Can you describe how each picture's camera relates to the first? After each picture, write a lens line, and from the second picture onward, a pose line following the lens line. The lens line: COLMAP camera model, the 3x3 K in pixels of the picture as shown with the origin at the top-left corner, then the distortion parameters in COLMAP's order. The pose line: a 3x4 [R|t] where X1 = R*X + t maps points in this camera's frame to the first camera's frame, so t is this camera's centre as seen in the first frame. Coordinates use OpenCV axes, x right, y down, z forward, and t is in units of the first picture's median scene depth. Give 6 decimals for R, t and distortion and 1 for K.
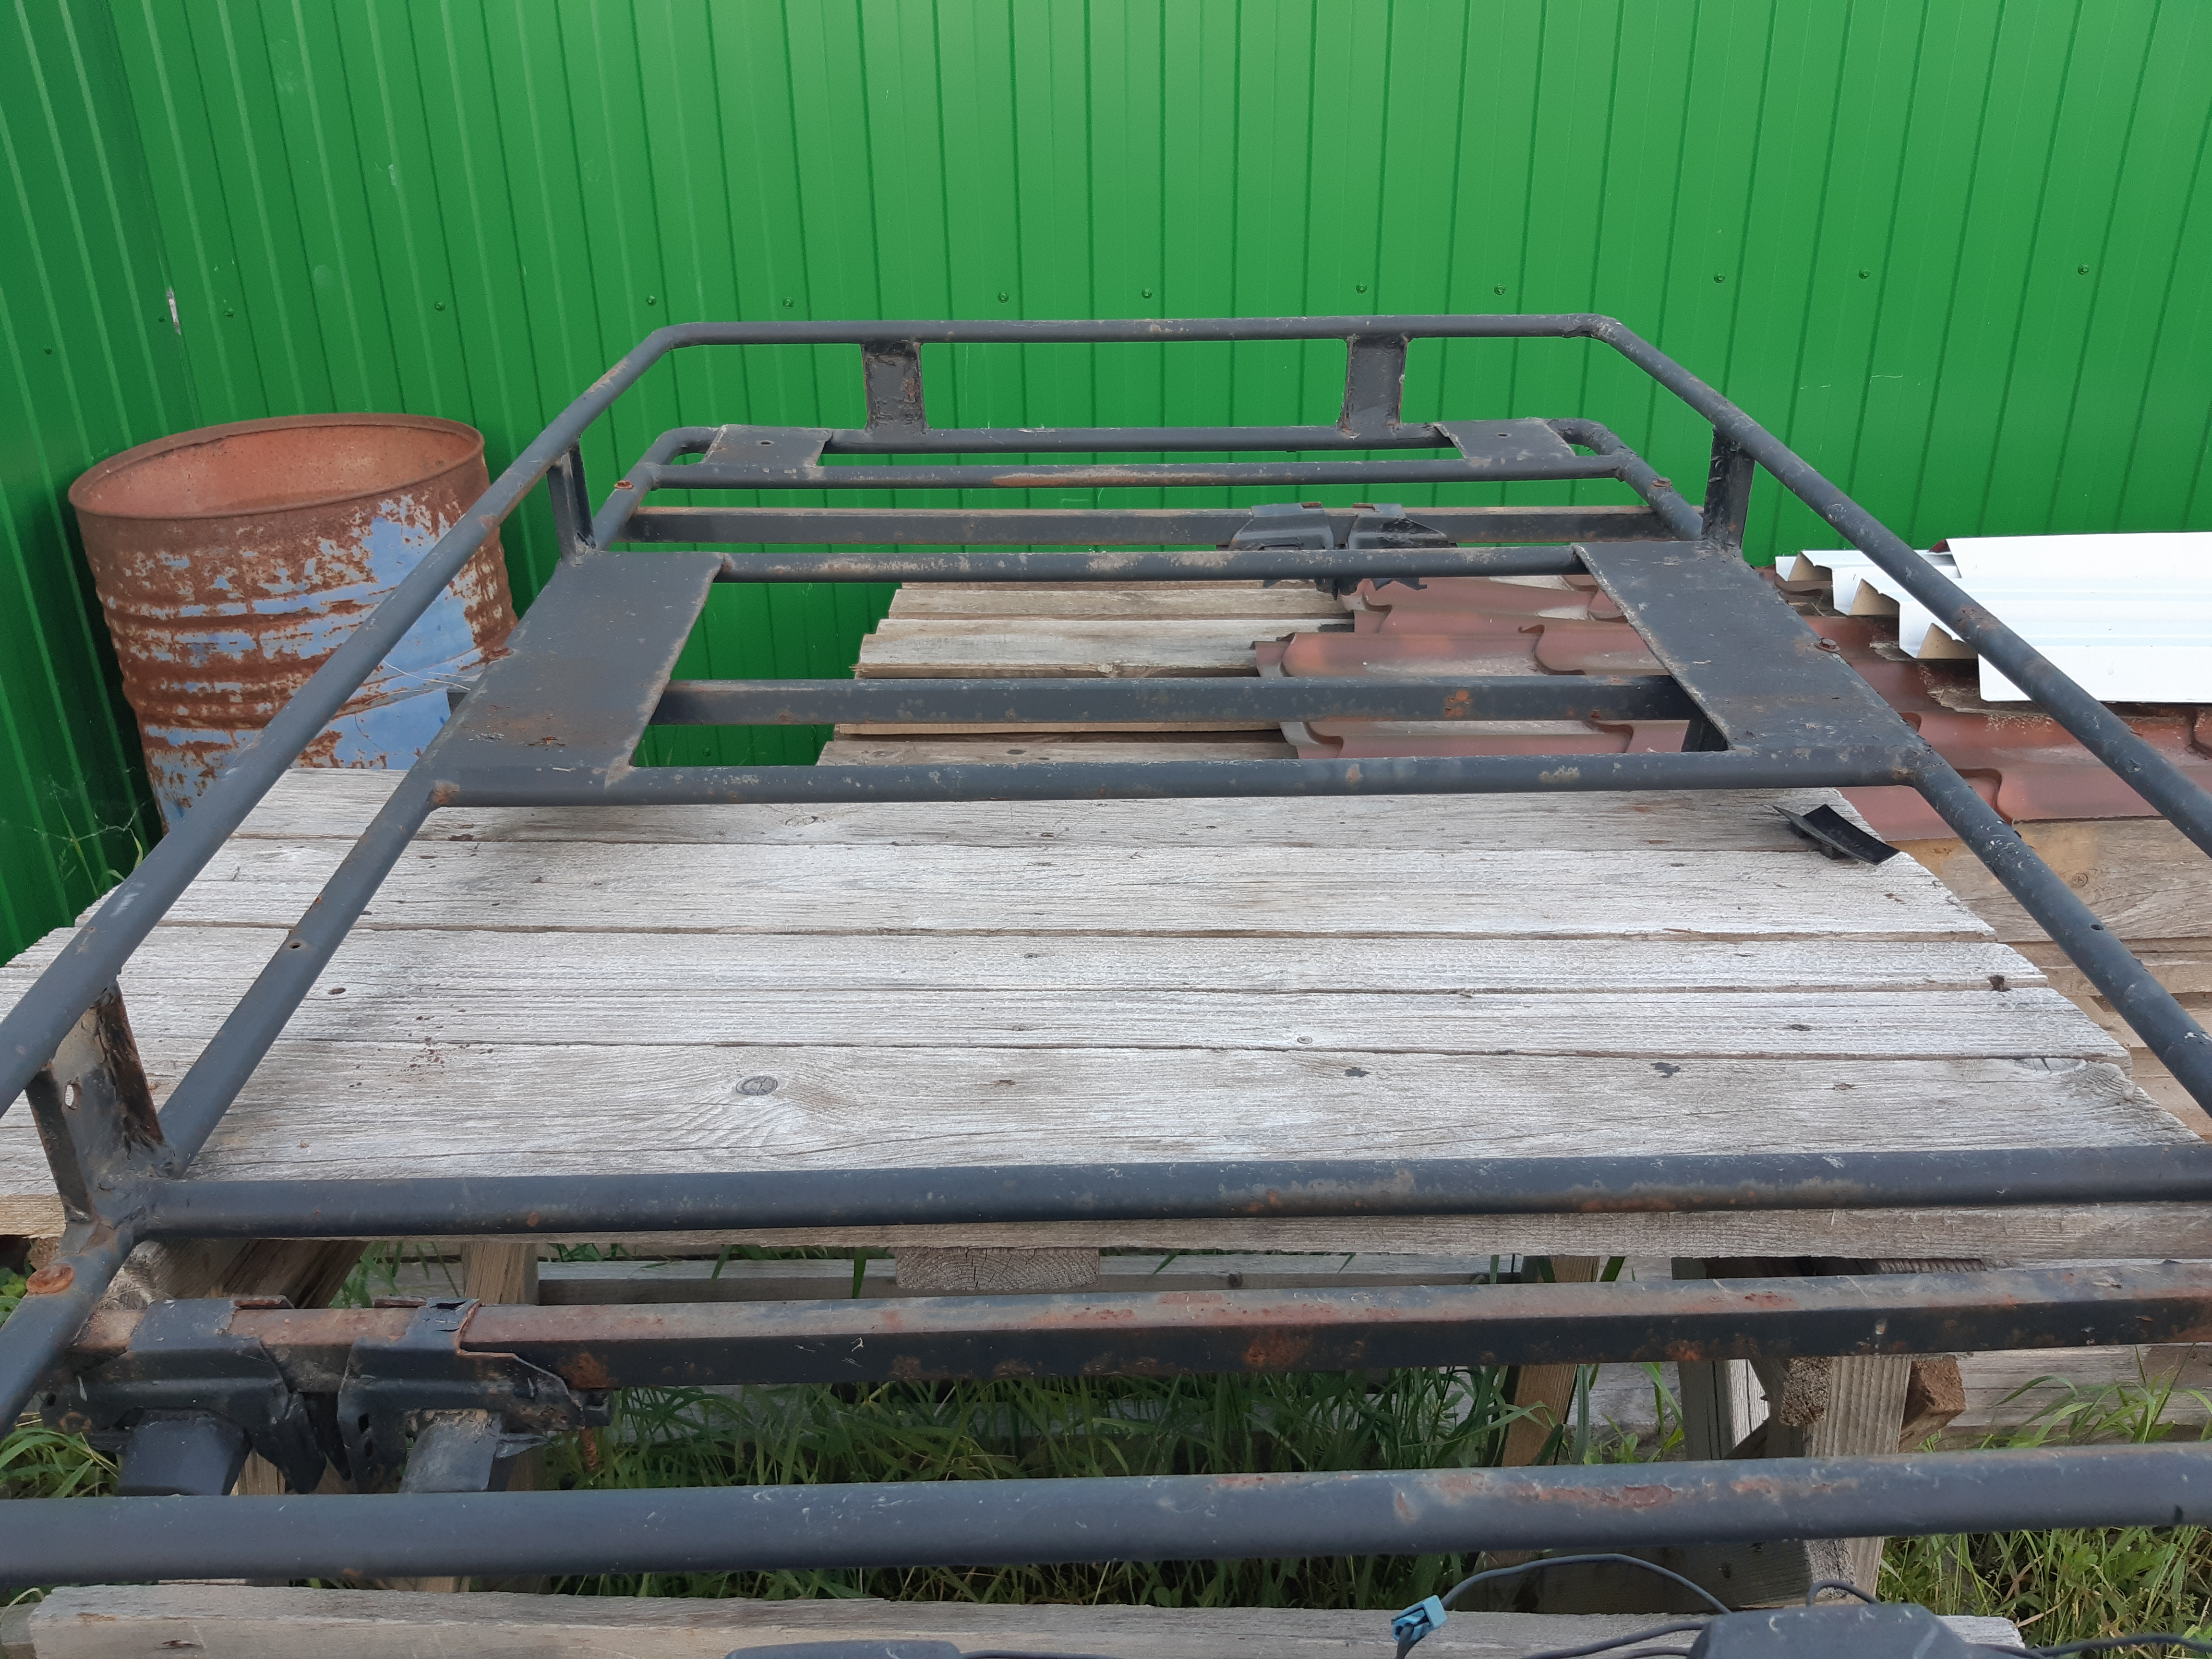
lens RADIAL K [[1703.0, 0, 1112.6], [0, 1703.0, 839.1], [0, 0, 1]] dist [0.033897, -0.091983]
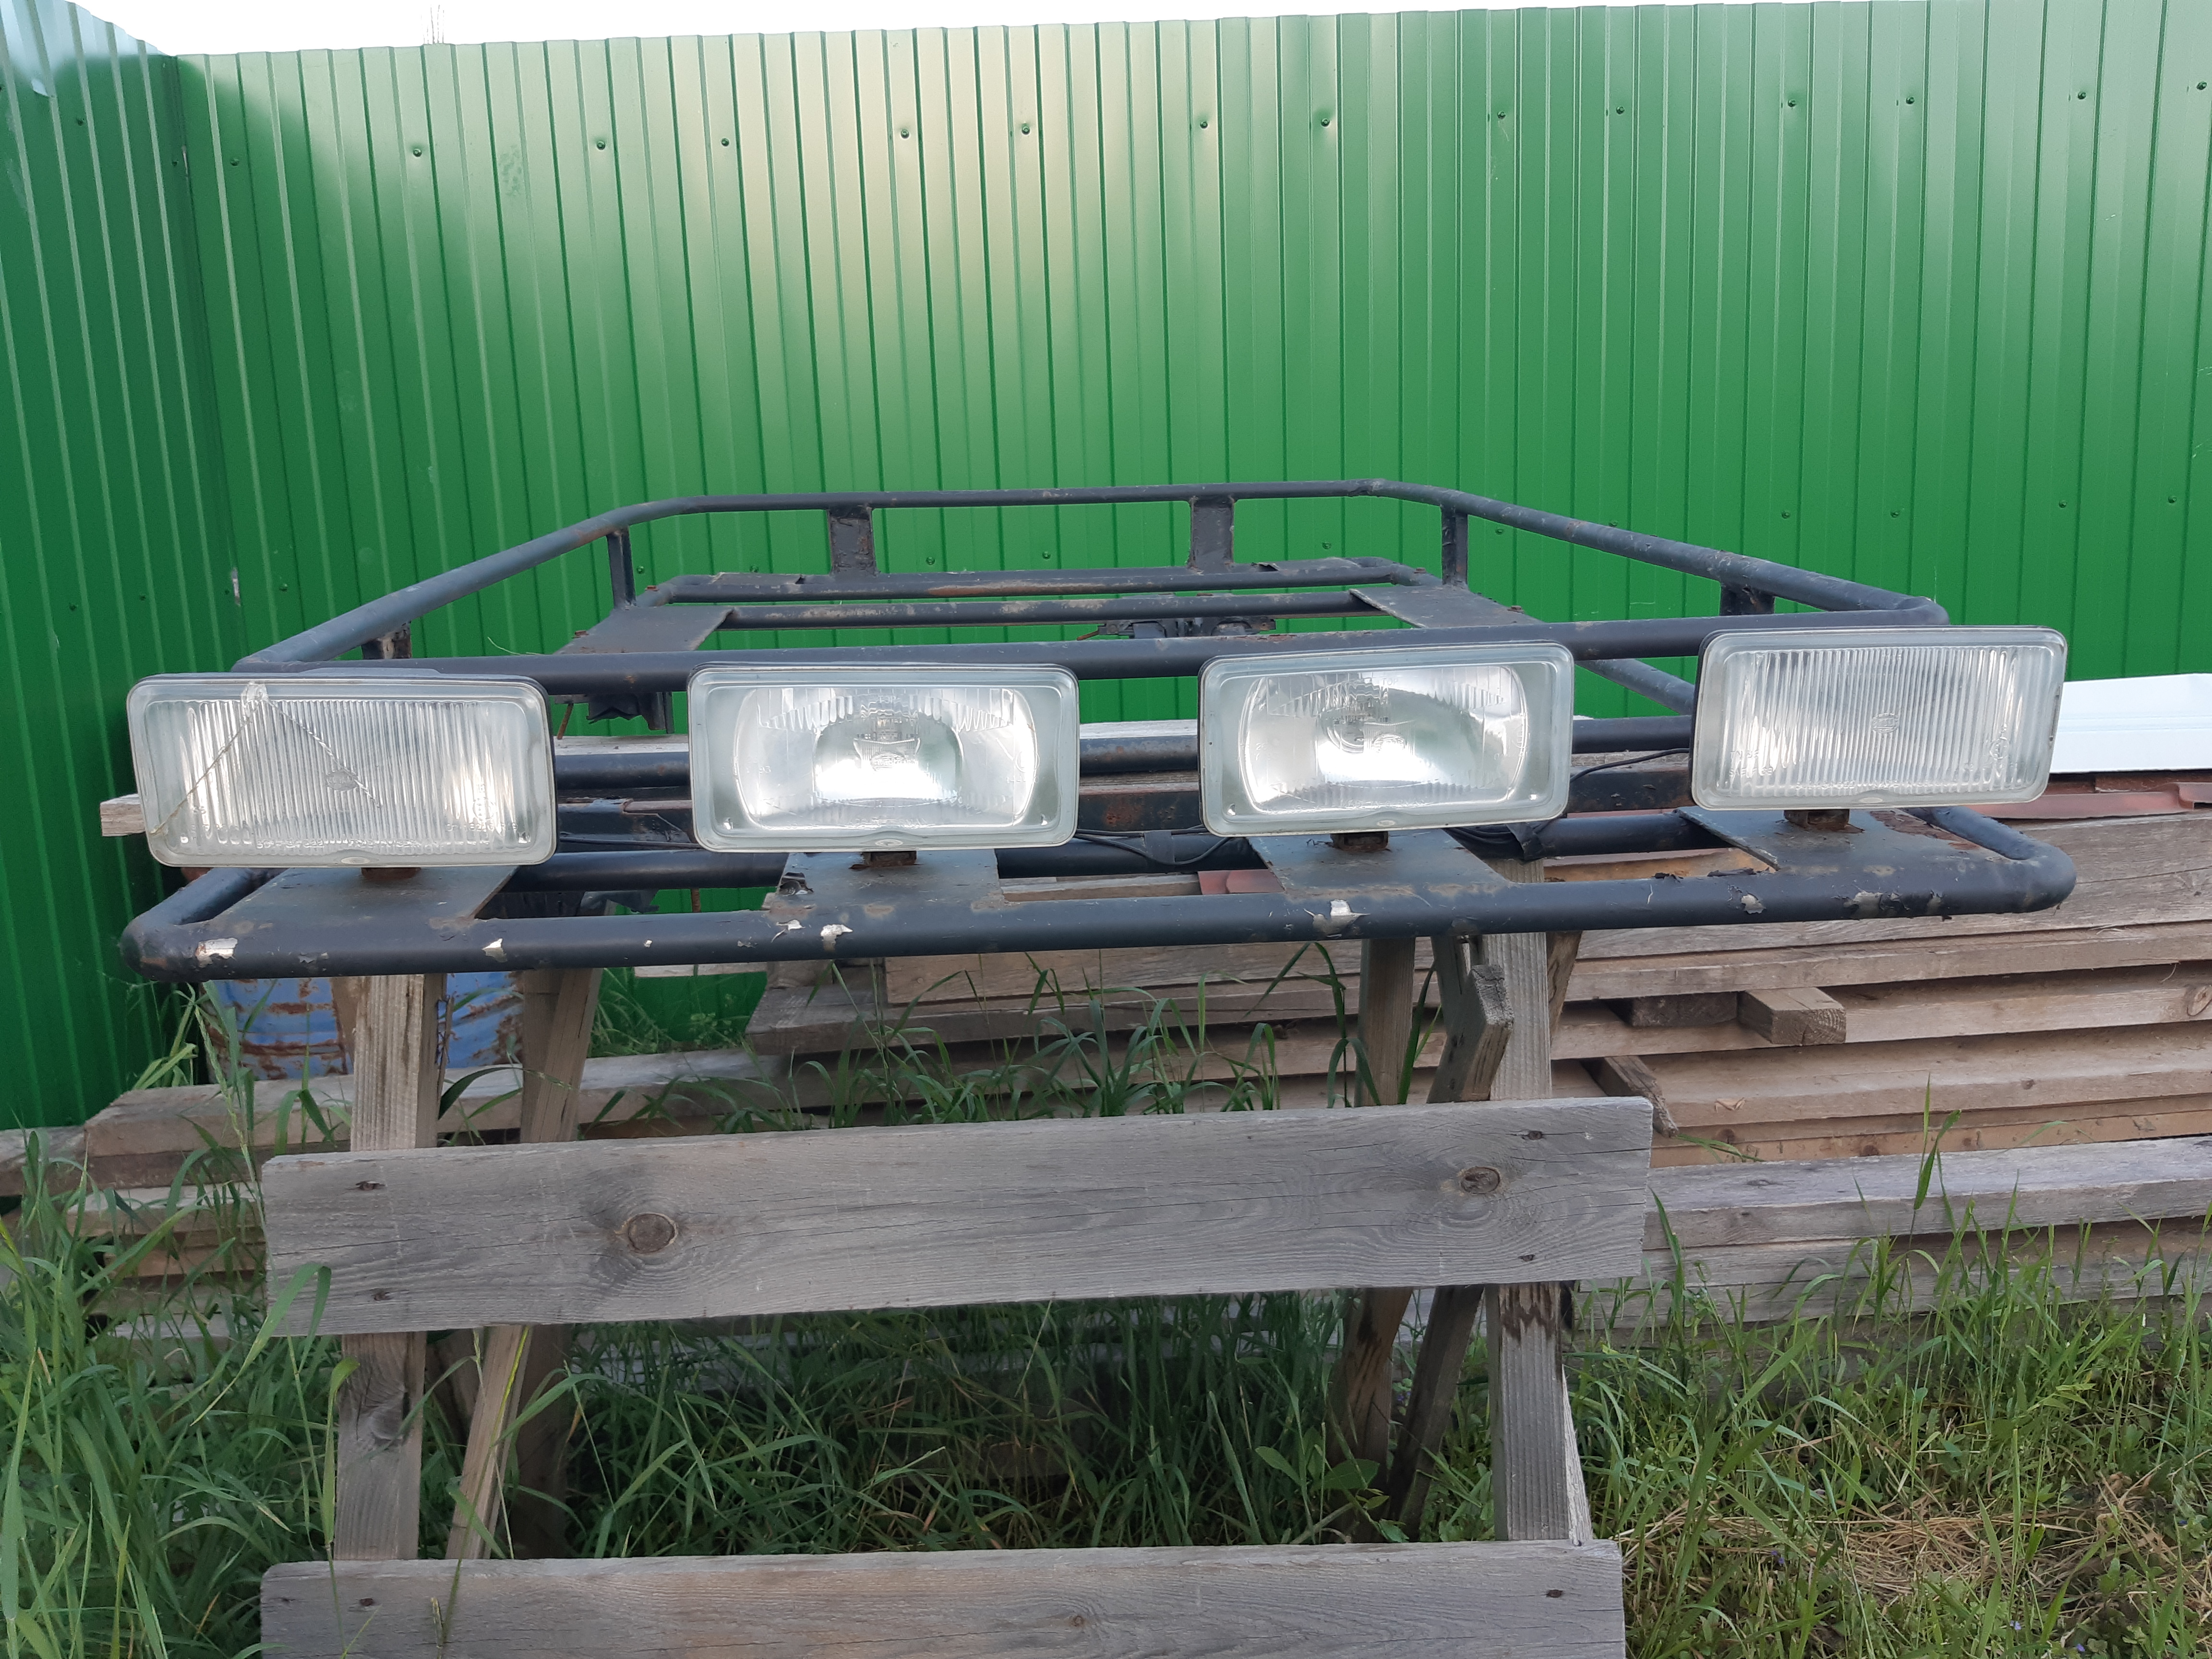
lens RADIAL K [[1703.0, 0, 1112.6], [0, 1703.0, 839.1], [0, 0, 1]] dist [0.033897, -0.091983]
pose [[0.998186, -0.033725, 0.049871, 0.000658], [0.044940, 0.968610, -0.244487, 0.293448], [-0.040060, 0.246285, 0.968369, -0.236450]]
